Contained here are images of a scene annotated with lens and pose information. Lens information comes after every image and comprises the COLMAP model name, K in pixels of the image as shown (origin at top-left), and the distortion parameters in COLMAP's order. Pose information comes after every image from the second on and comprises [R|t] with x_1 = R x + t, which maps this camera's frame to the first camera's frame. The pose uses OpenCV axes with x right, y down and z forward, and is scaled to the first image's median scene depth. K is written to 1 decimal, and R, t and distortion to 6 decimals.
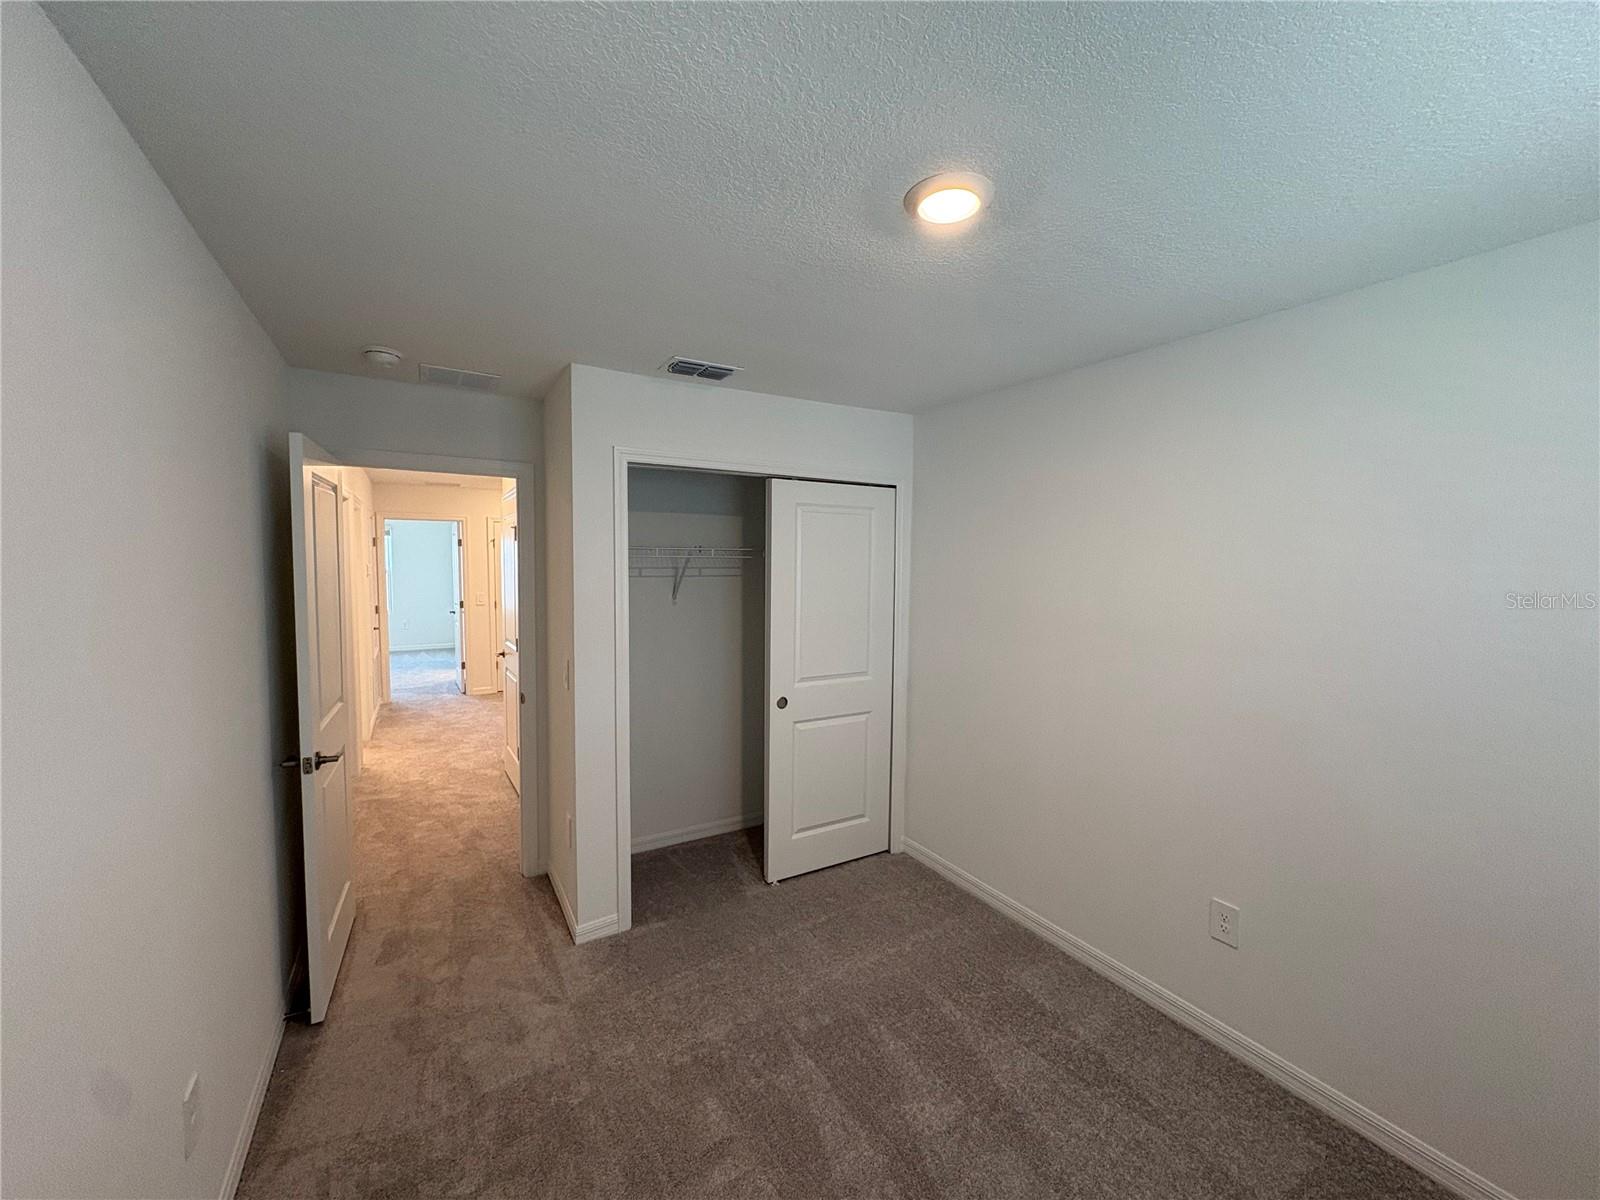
lens RADIAL K [[637.0, 0, 798.9], [0, 637.0, 605.1], [0, 0, 1]] dist [-0.002809, -0.000514]
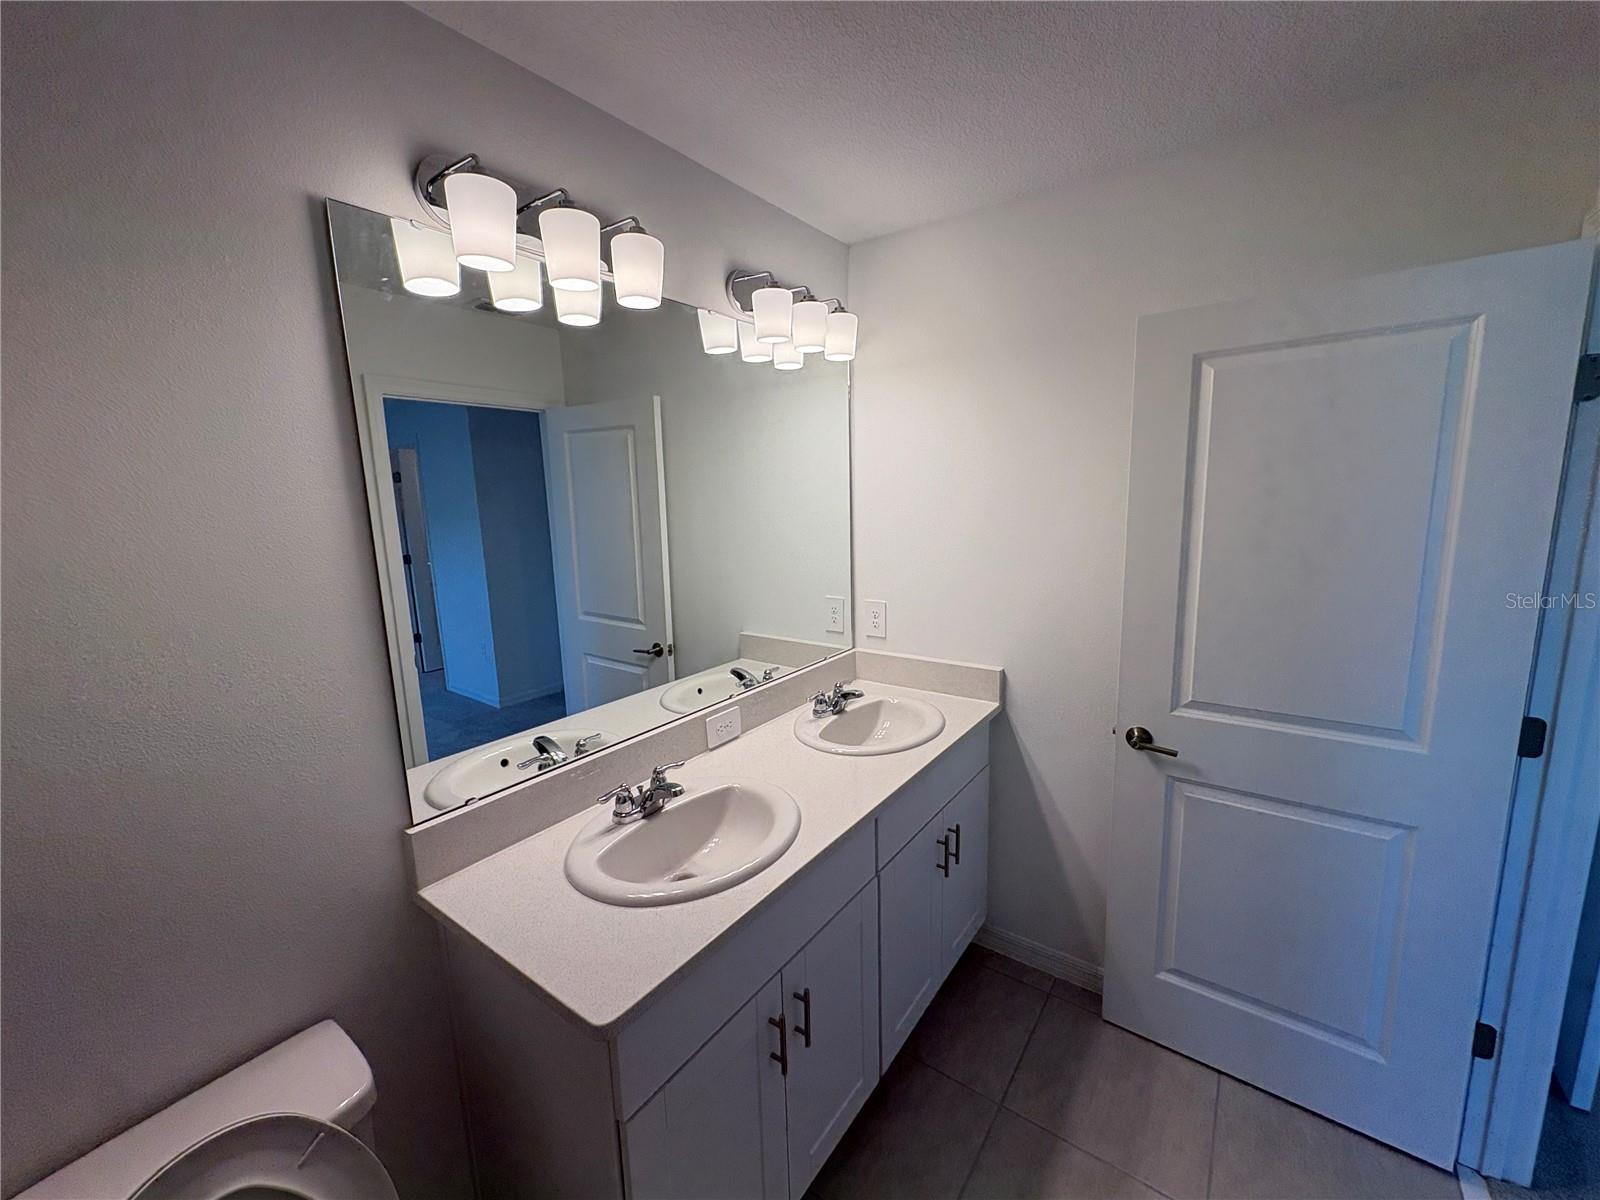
lens RADIAL K [[637.0, 0, 796.5], [0, 637.0, 599.3], [0, 0, 1]] dist [-0.002809, -0.000514]
pose [[0.379468, 0.126639, -0.916497, 0.333546], [-0.013306, 0.991233, 0.131456, -0.029155], [0.925109, -0.037689, 0.377826, 0.504393]]
